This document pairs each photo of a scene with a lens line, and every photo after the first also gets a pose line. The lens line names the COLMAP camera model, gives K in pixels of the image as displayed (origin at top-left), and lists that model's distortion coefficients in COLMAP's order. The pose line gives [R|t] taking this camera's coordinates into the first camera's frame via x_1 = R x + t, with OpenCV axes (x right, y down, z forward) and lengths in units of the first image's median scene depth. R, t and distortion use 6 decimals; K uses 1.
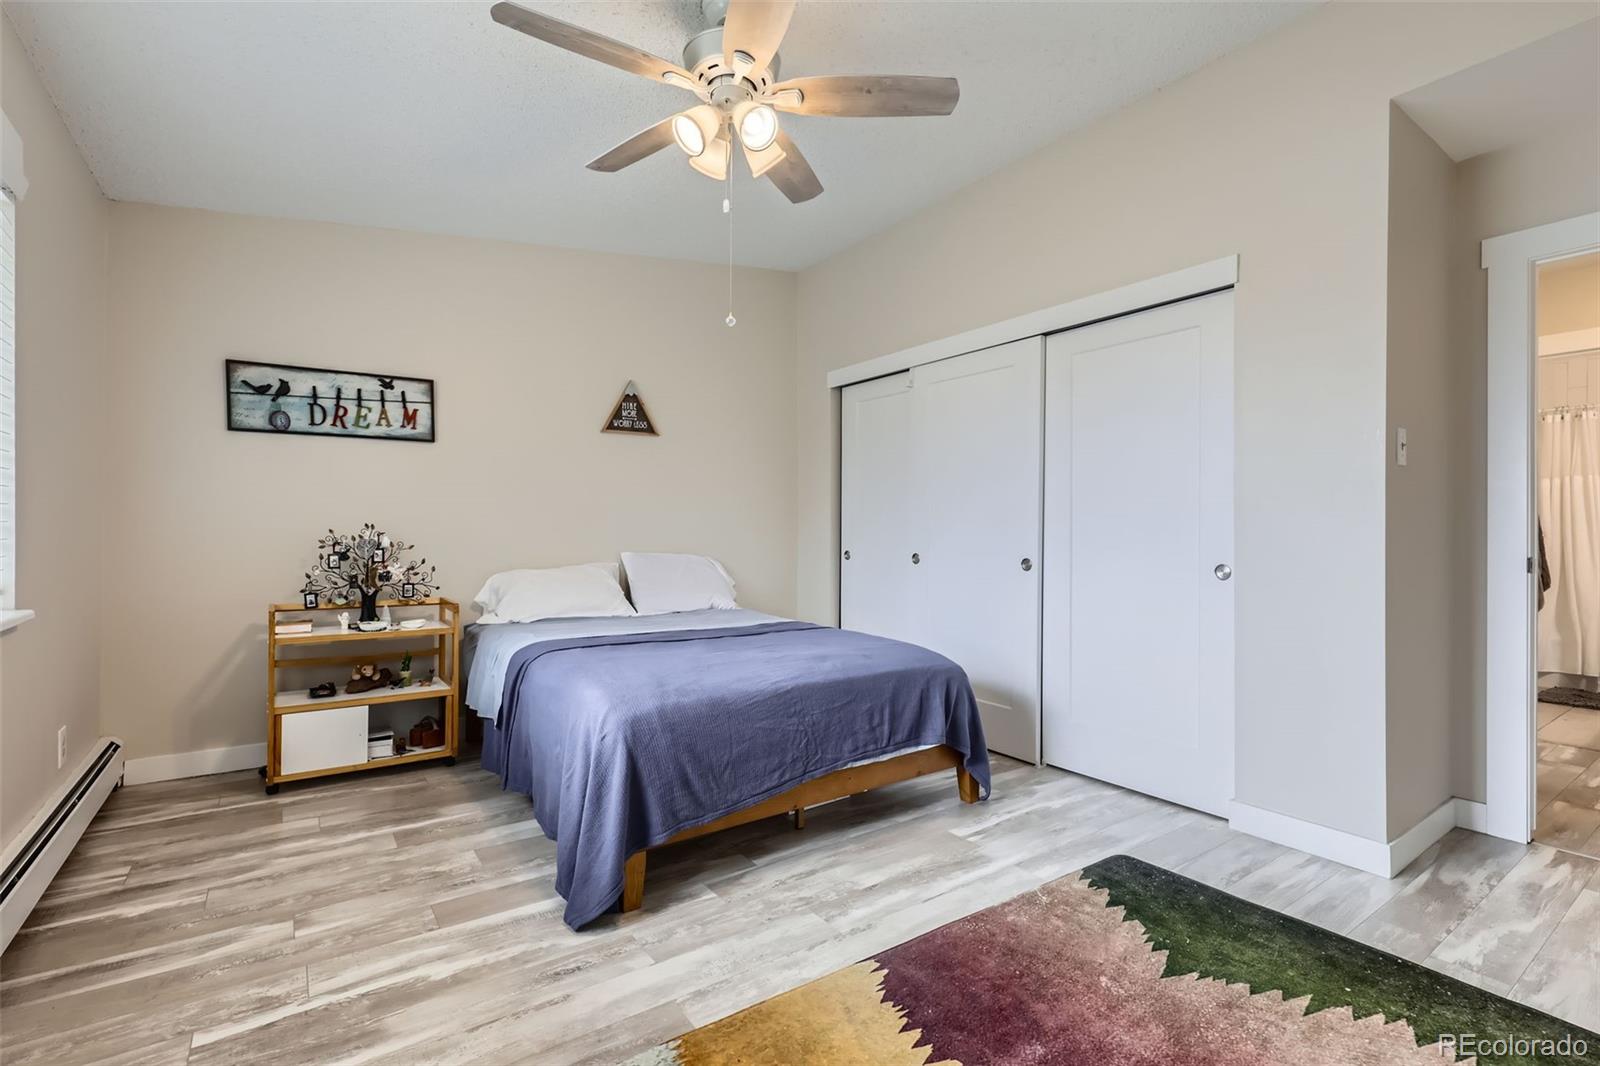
lens RADIAL K [[726.3, 0, 797.1], [0, 726.3, 531.1], [0, 0, 1]] dist [0.003651, -0.004047]
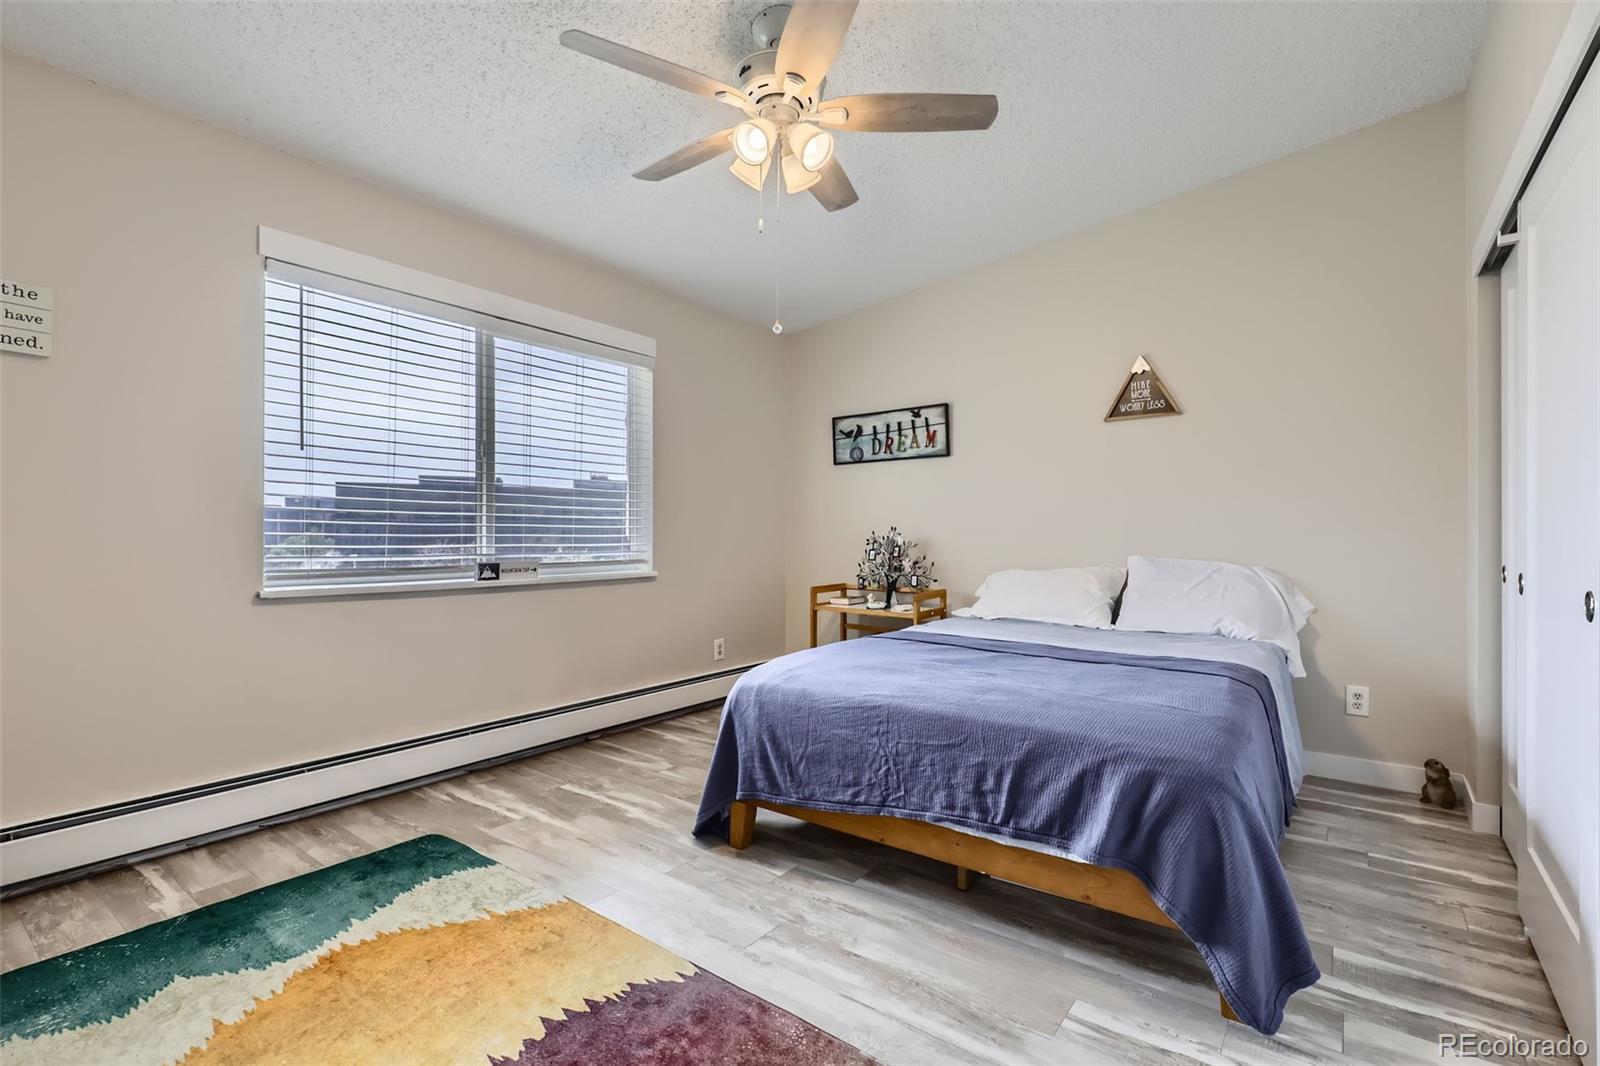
lens RADIAL K [[726.3, 0, 799.8], [0, 726.3, 533.2], [0, 0, 1]] dist [0.003651, -0.004047]
pose [[0.310384, -0.003033, -0.950607, 0.587500], [0.000080, 0.999995, -0.003164, 0.005376], [0.950611, 0.000906, 0.310382, 0.455270]]
